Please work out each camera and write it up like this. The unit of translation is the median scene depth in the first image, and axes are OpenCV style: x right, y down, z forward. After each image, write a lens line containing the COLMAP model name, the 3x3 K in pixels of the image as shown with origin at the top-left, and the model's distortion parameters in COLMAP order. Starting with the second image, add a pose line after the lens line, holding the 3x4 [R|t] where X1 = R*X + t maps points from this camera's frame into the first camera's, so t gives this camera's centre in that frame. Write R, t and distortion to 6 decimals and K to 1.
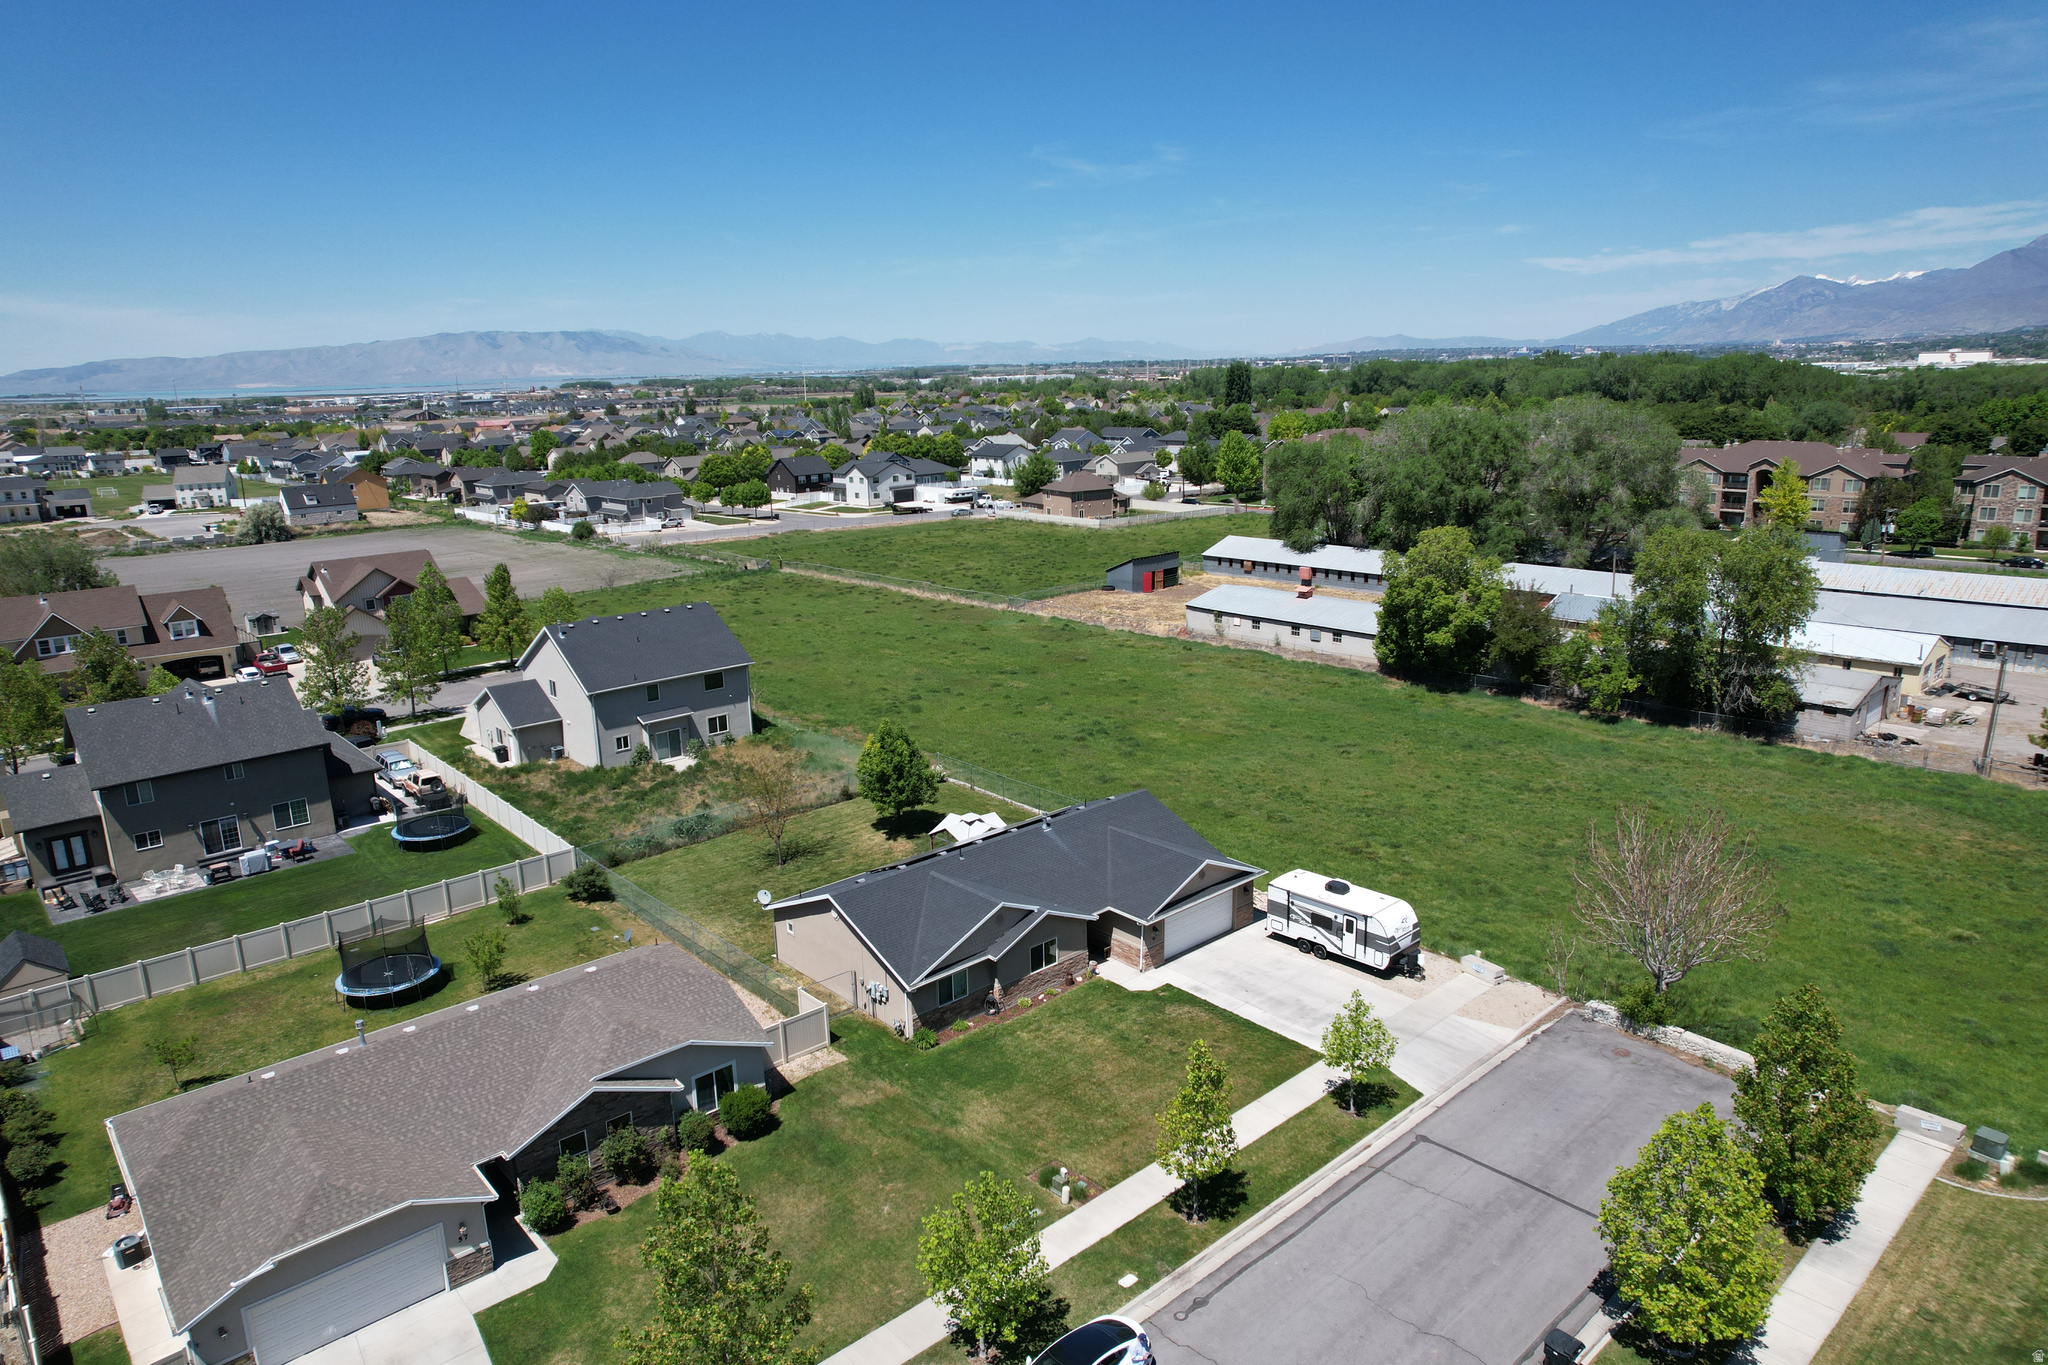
lens RADIAL K [[1297.4, 0, 1023.0], [0, 1297.4, 703.8], [0, 0, 1]] dist [-0.077044, 0.068491]
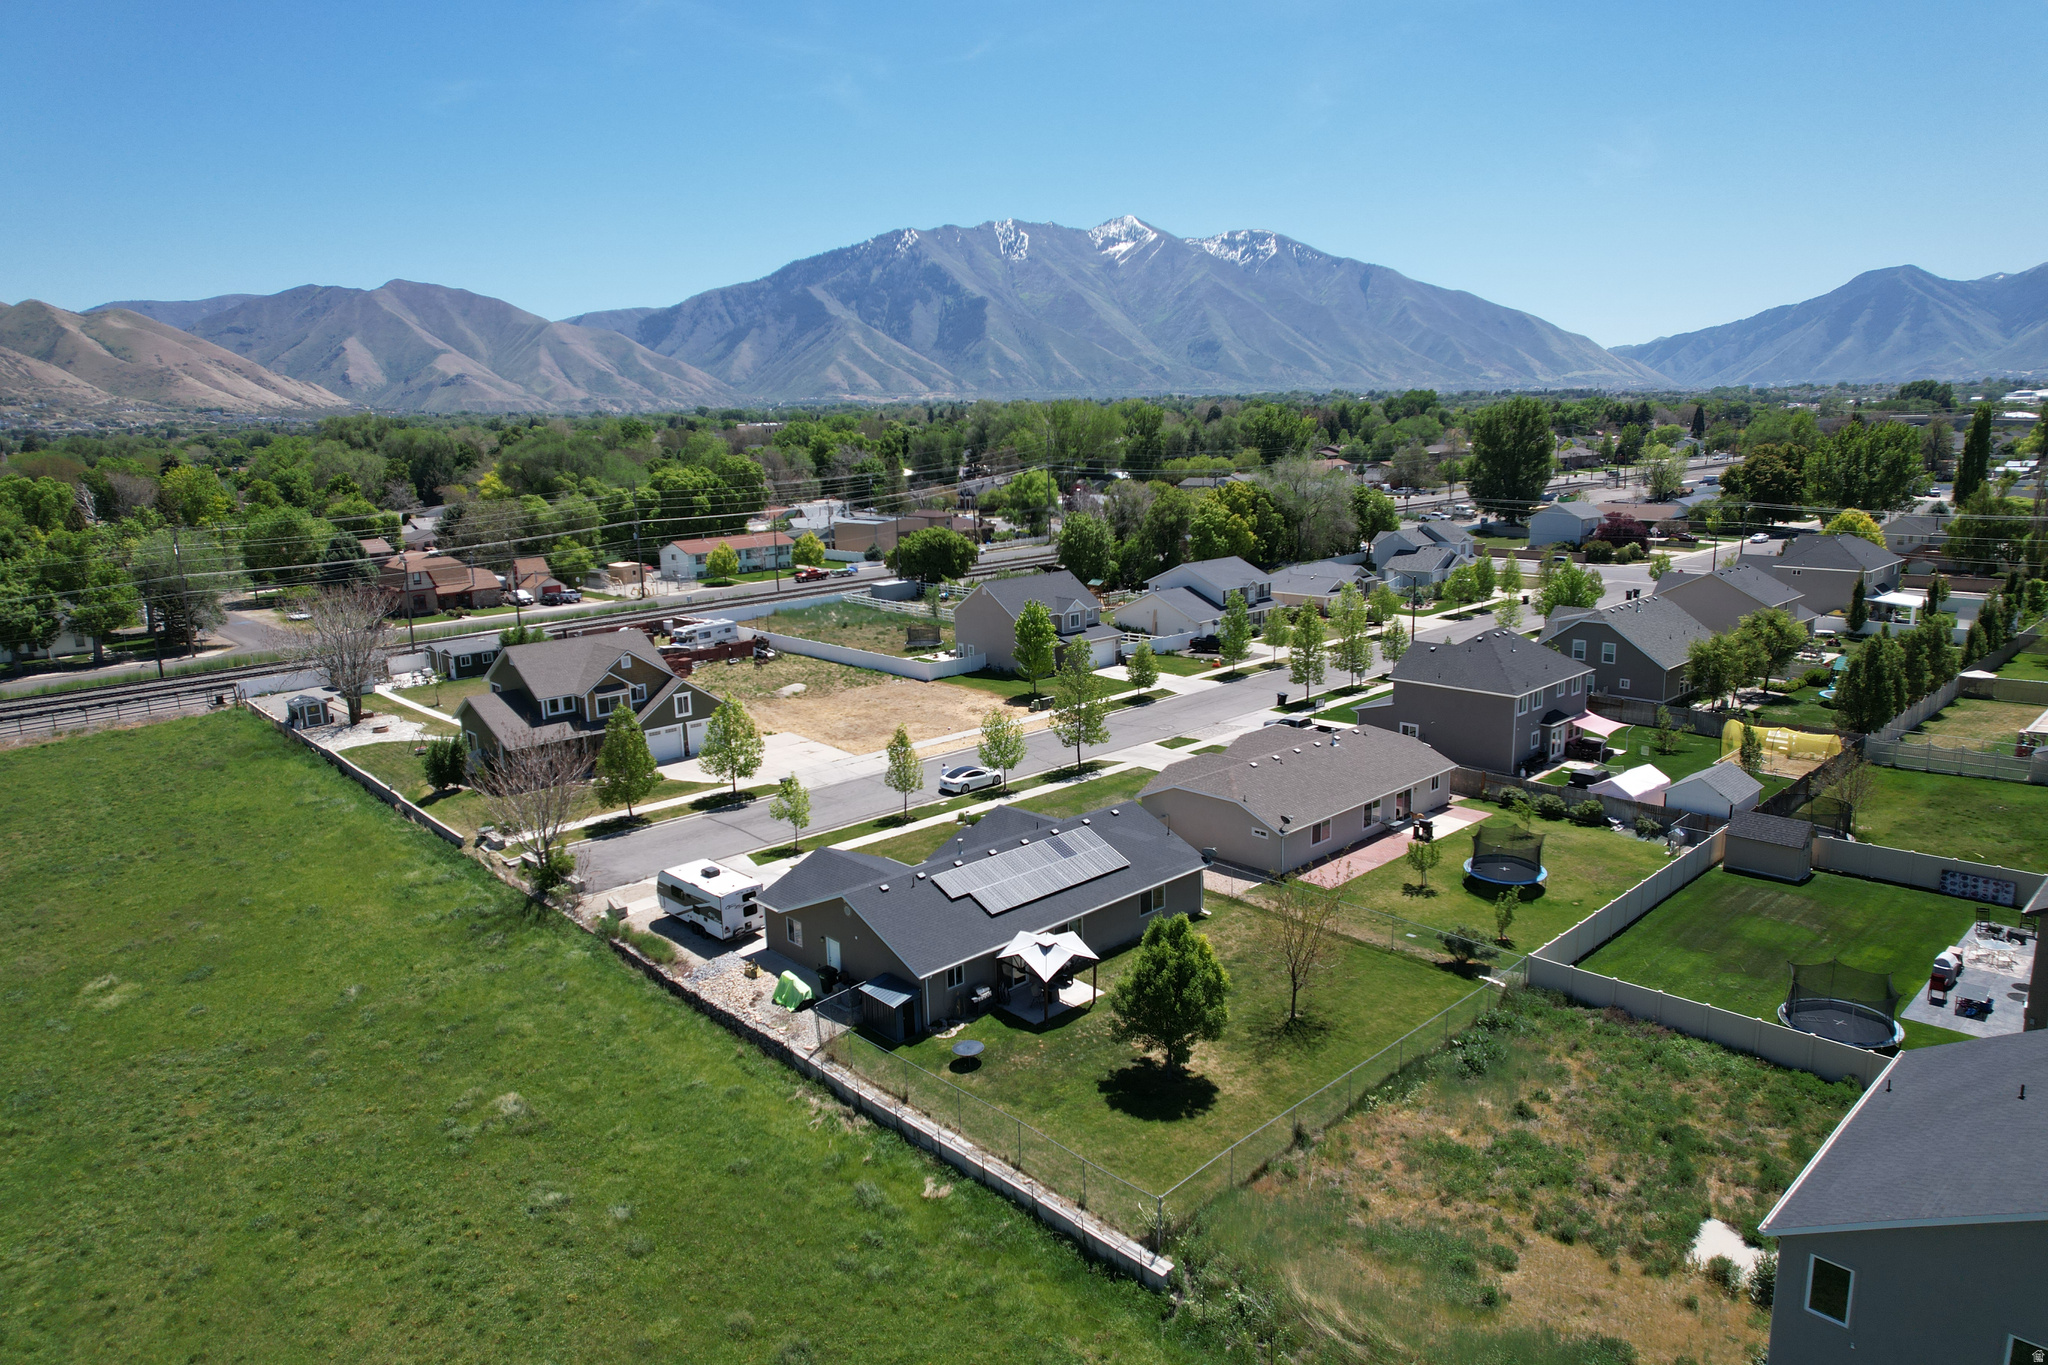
lens RADIAL K [[1297.4, 0, 1023.0], [0, 1297.4, 703.8], [0, 0, 1]] dist [-0.077044, 0.068491]
pose [[-0.998413, 0.054453, -0.014388, -0.016156], [0.041762, 0.887157, 0.459574, -0.319862], [0.037790, 0.458244, -0.888023, 1.240968]]
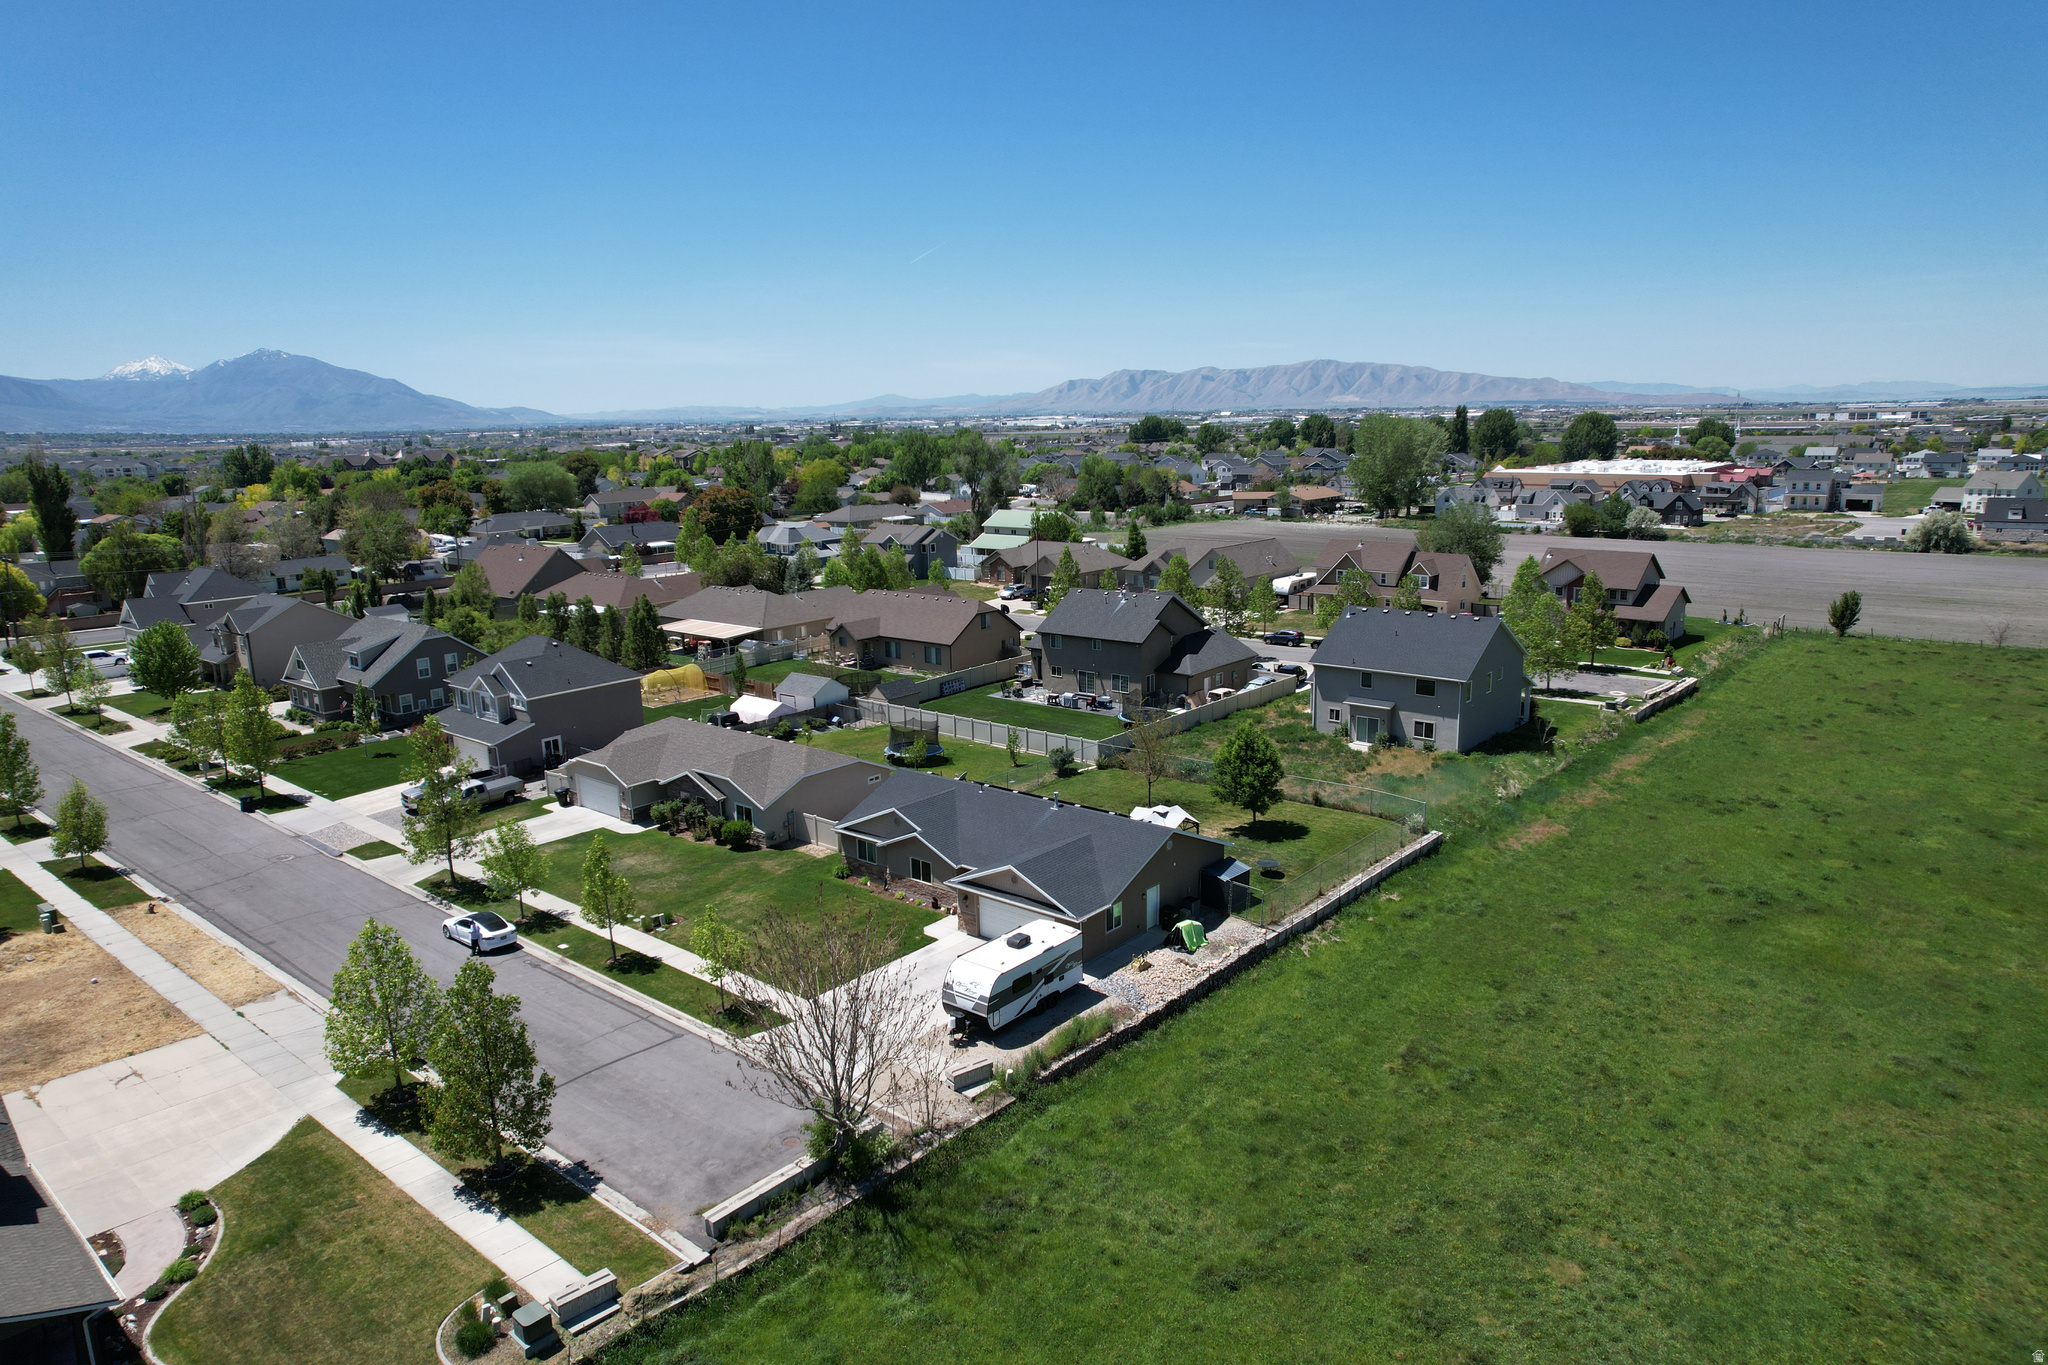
lens RADIAL K [[1297.4, 0, 1023.0], [0, 1297.4, 703.8], [0, 0, 1]] dist [-0.077044, 0.068491]
pose [[0.134886, 0.236226, -0.962291, 0.709680], [-0.232646, 0.951568, 0.200983, -0.137031], [0.963162, 0.196763, 0.183310, 0.502804]]
